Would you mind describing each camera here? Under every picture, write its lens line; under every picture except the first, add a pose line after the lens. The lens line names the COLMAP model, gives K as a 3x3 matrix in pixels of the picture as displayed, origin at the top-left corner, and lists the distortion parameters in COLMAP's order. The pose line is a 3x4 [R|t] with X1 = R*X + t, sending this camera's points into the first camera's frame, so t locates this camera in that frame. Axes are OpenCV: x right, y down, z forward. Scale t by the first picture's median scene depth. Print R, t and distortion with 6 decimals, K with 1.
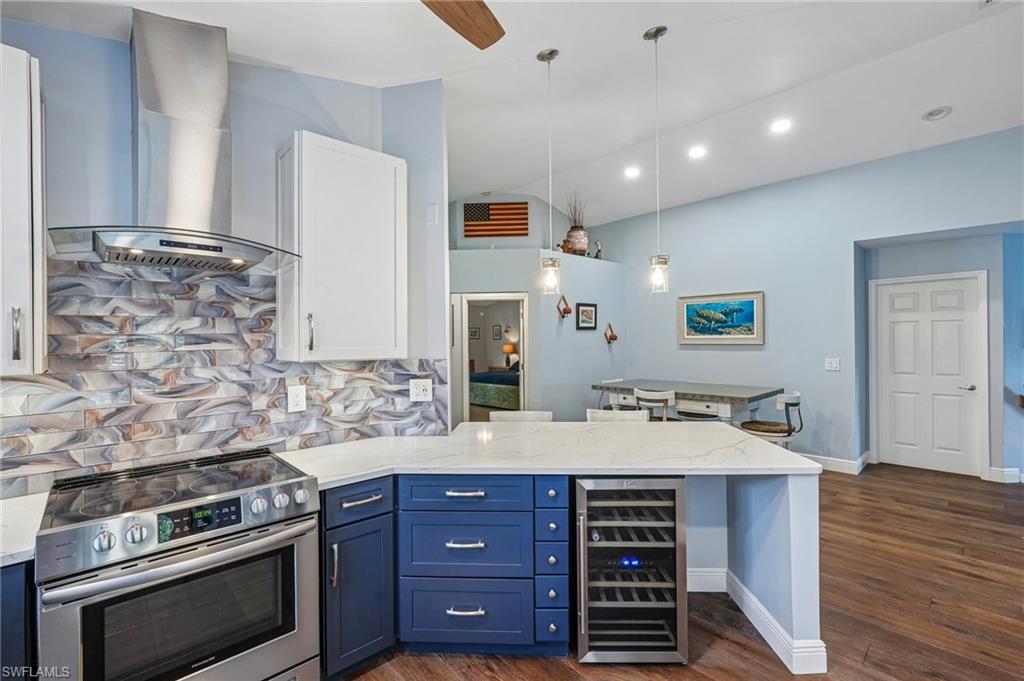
lens RADIAL K [[452.4, 0, 511.9], [0, 452.4, 341.0], [0, 0, 1]] dist [-0.015235, 0.007277]
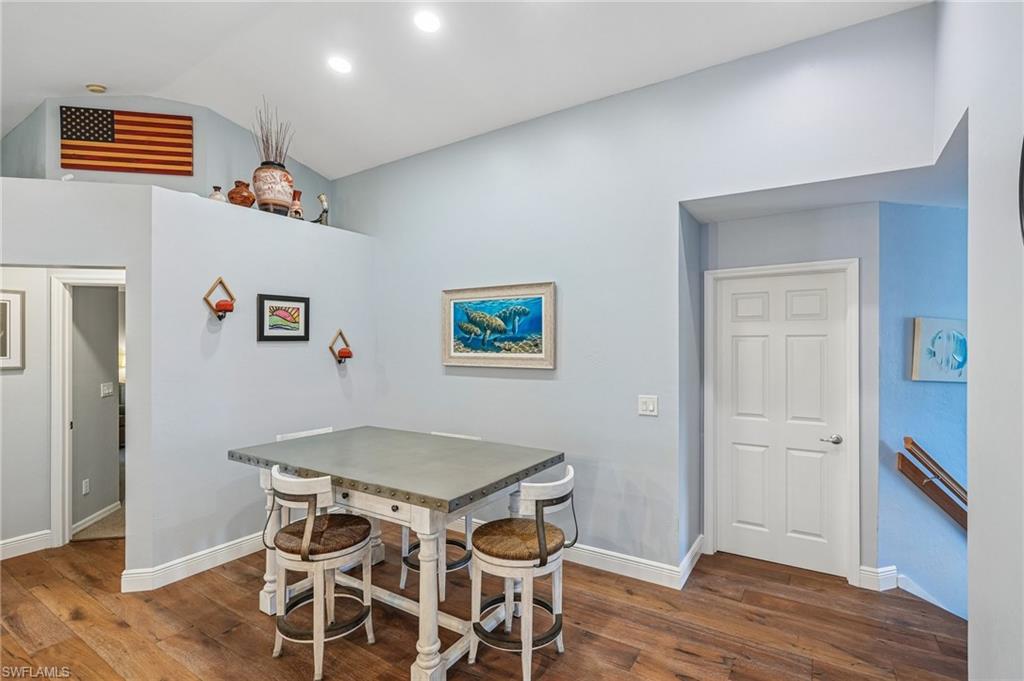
lens RADIAL K [[483.6, 0, 512.5], [0, 483.6, 345.7], [0, 0, 1]] dist [-0.008437, 0.001141]
pose [[0.971018, 0.008742, 0.238848, 0.386882], [-0.008223, 0.999961, -0.003169, -0.024946], [-0.238866, 0.001114, 0.971052, 0.419470]]
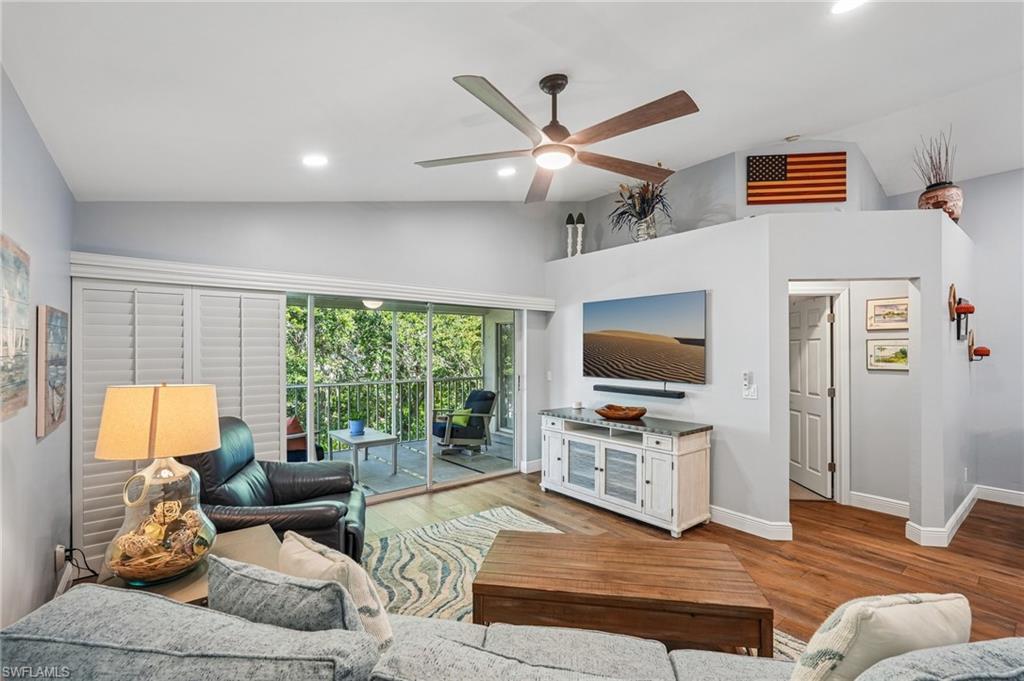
lens RADIAL K [[452.4, 0, 503.7], [0, 452.4, 350.0], [0, 0, 1]] dist [-0.015235, 0.007277]
pose [[0.993043, 0.020726, -0.115917, -0.531670], [-0.021609, 0.999746, -0.006367, 0.009770], [0.115755, 0.008828, 0.993239, 0.364452]]
